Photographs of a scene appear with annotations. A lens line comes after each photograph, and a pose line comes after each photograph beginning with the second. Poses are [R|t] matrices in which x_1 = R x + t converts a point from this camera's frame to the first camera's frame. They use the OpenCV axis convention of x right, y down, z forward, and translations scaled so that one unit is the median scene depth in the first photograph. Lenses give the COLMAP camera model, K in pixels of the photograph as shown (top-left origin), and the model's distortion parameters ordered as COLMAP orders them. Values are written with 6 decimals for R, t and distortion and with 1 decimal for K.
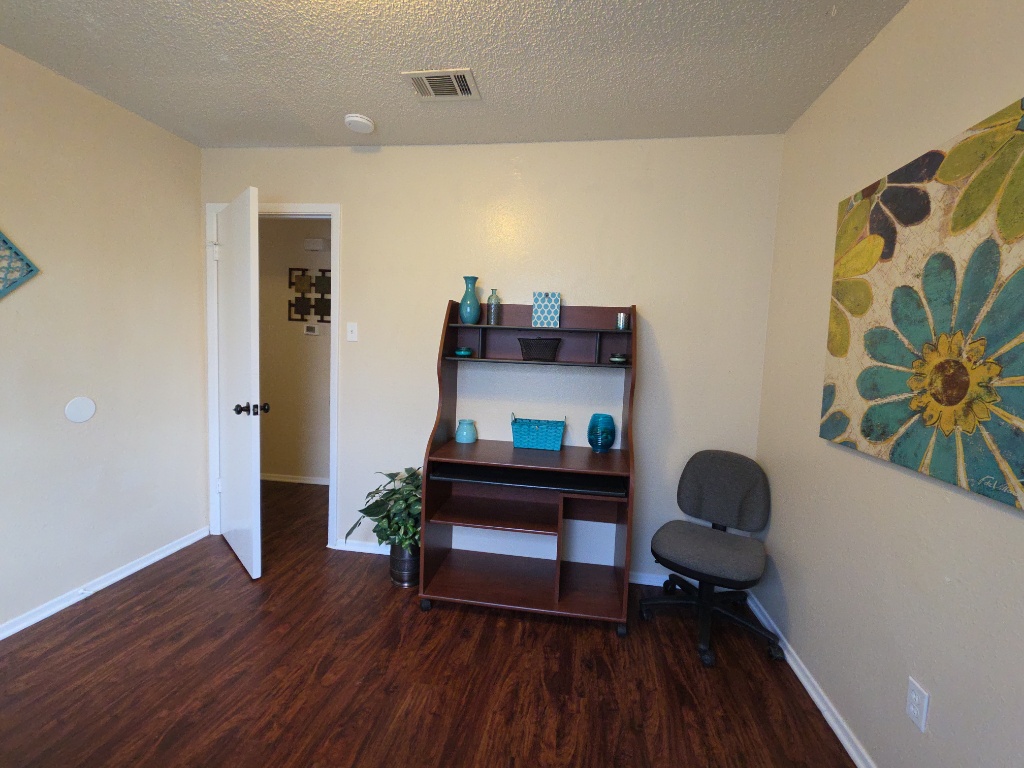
lens RADIAL K [[424.5, 0, 513.1], [0, 424.5, 377.7], [0, 0, 1]] dist [0.004674, 0.000161]
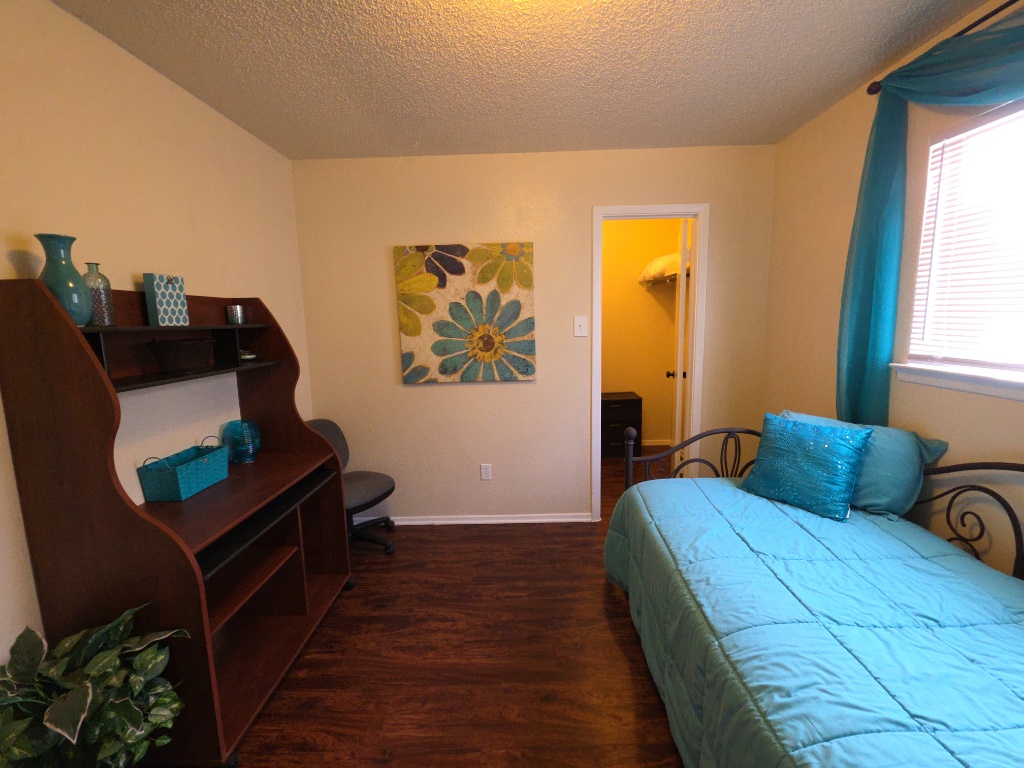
lens RADIAL K [[424.5, 0, 518.1], [0, 424.5, 380.8], [0, 0, 1]] dist [0.004674, 0.000161]
pose [[-0.128228, -0.176054, 0.975993, -1.238272], [0.093996, 0.977530, 0.188681, -0.186087], [-0.987280, 0.115934, -0.108798, 0.889228]]
